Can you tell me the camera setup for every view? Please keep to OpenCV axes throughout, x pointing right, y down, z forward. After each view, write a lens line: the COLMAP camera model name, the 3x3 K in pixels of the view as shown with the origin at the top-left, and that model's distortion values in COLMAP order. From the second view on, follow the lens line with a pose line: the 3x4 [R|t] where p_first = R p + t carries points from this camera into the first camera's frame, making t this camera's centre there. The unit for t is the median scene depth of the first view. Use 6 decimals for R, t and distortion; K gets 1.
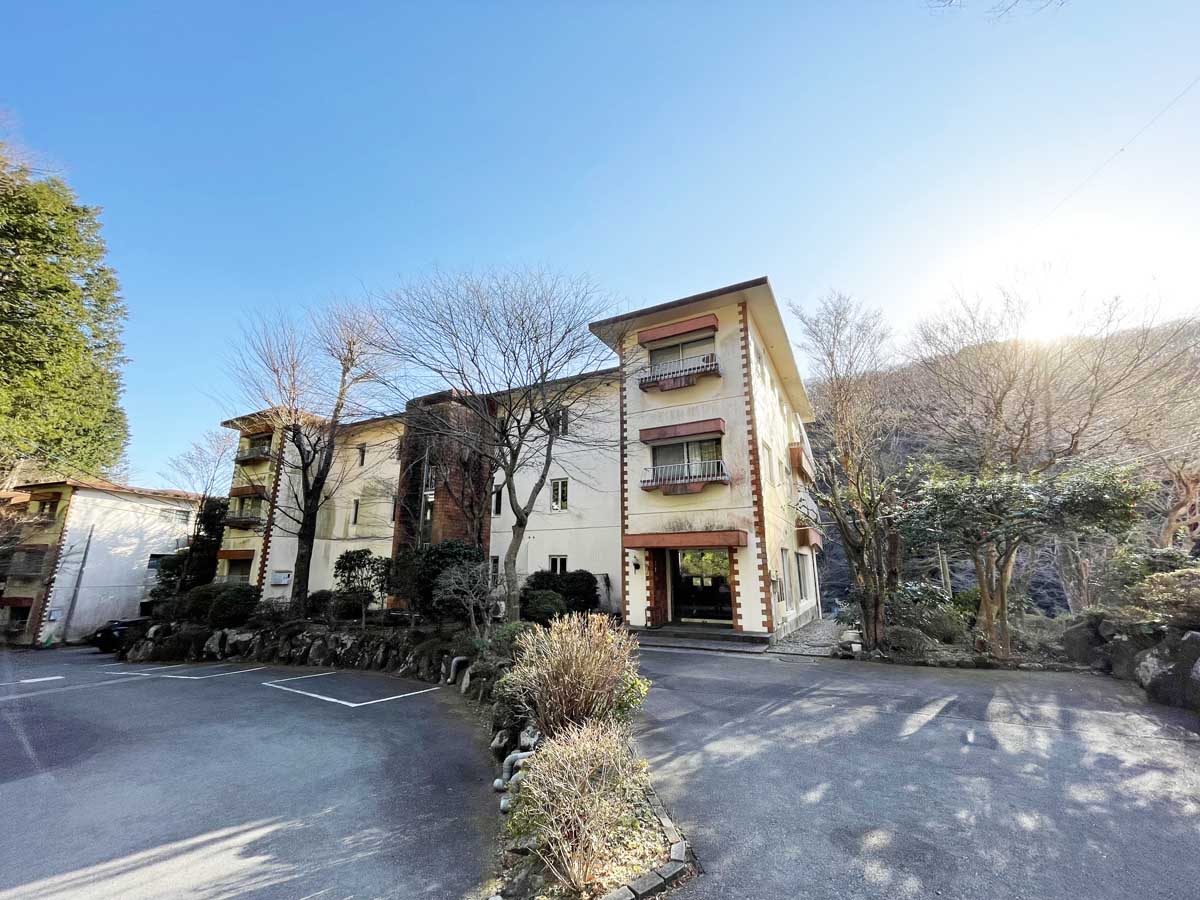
lens RADIAL K [[483.3, 0, 600.3], [0, 483.3, 451.7], [0, 0, 1]] dist [-0.000611, 0.000253]
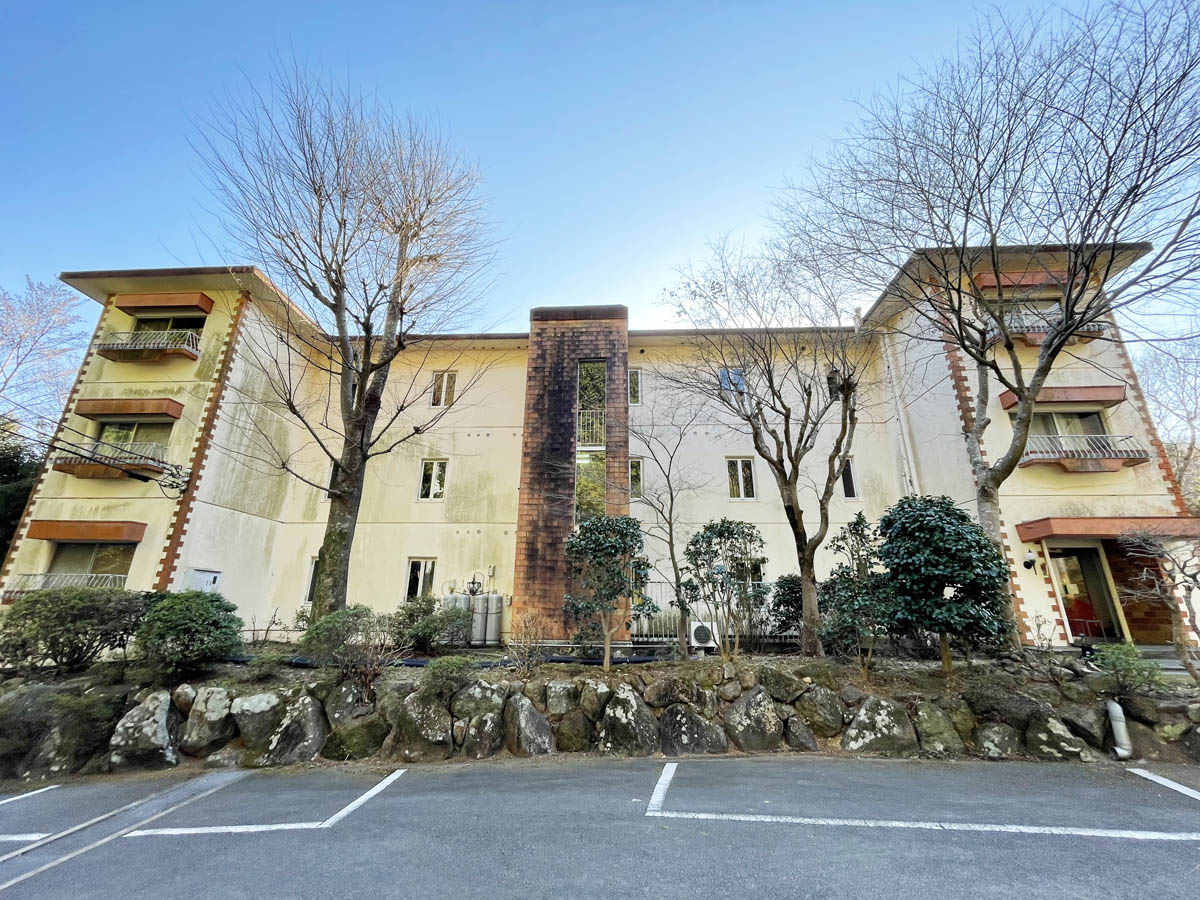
lens RADIAL K [[483.3, 0, 595.8], [0, 483.3, 451.7], [0, 0, 1]] dist [-0.000611, 0.000253]
pose [[0.907355, 0.144666, 0.394688, -0.687319], [-0.110169, 0.987936, -0.108840, 0.182047], [-0.405672, 0.055274, 0.912346, 0.486987]]
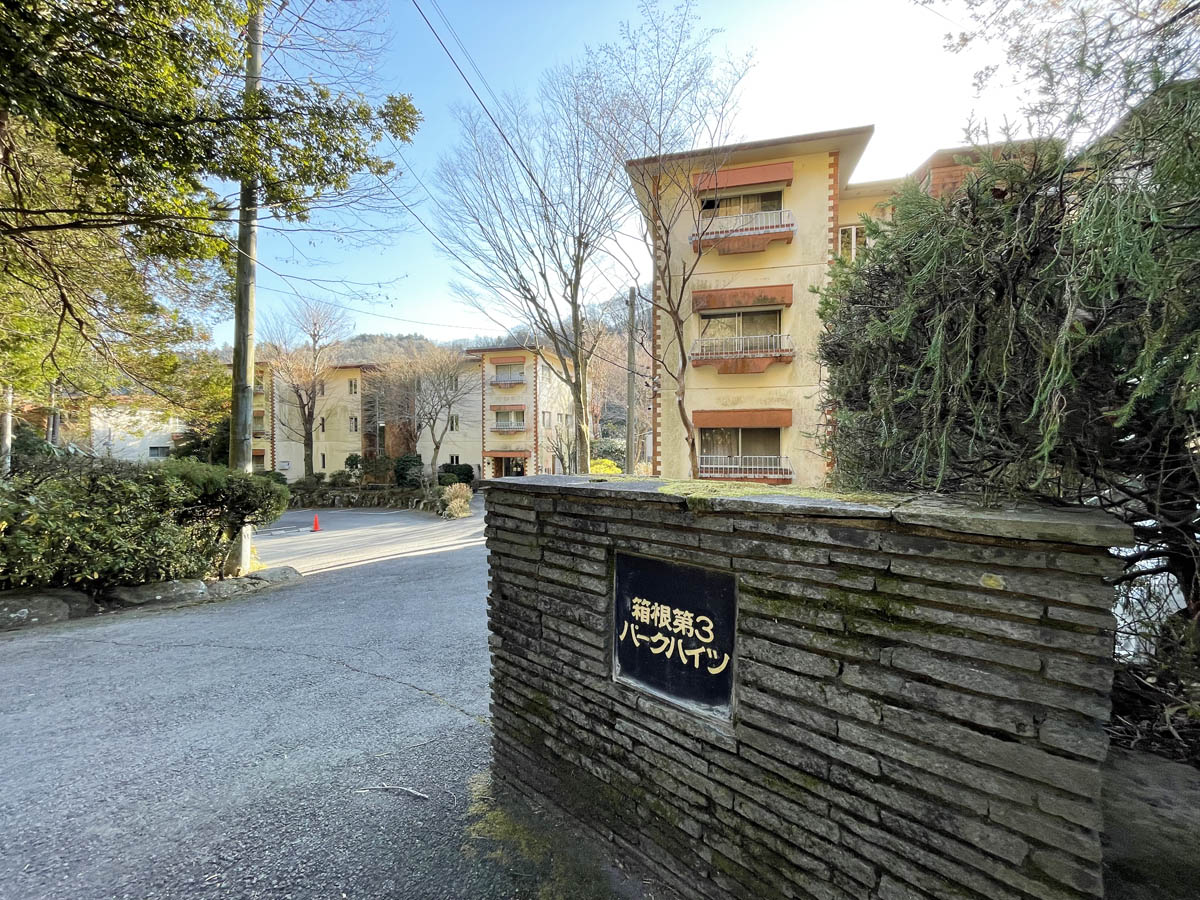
lens RADIAL K [[483.3, 0, 600.4], [0, 483.3, 452.3], [0, 0, 1]] dist [-0.000611, 0.000253]
pose [[0.979447, -0.004007, 0.201661, 0.110485], [-0.049101, 0.964989, 0.257652, -0.372741], [-0.195633, -0.262259, 0.944959, -1.096259]]
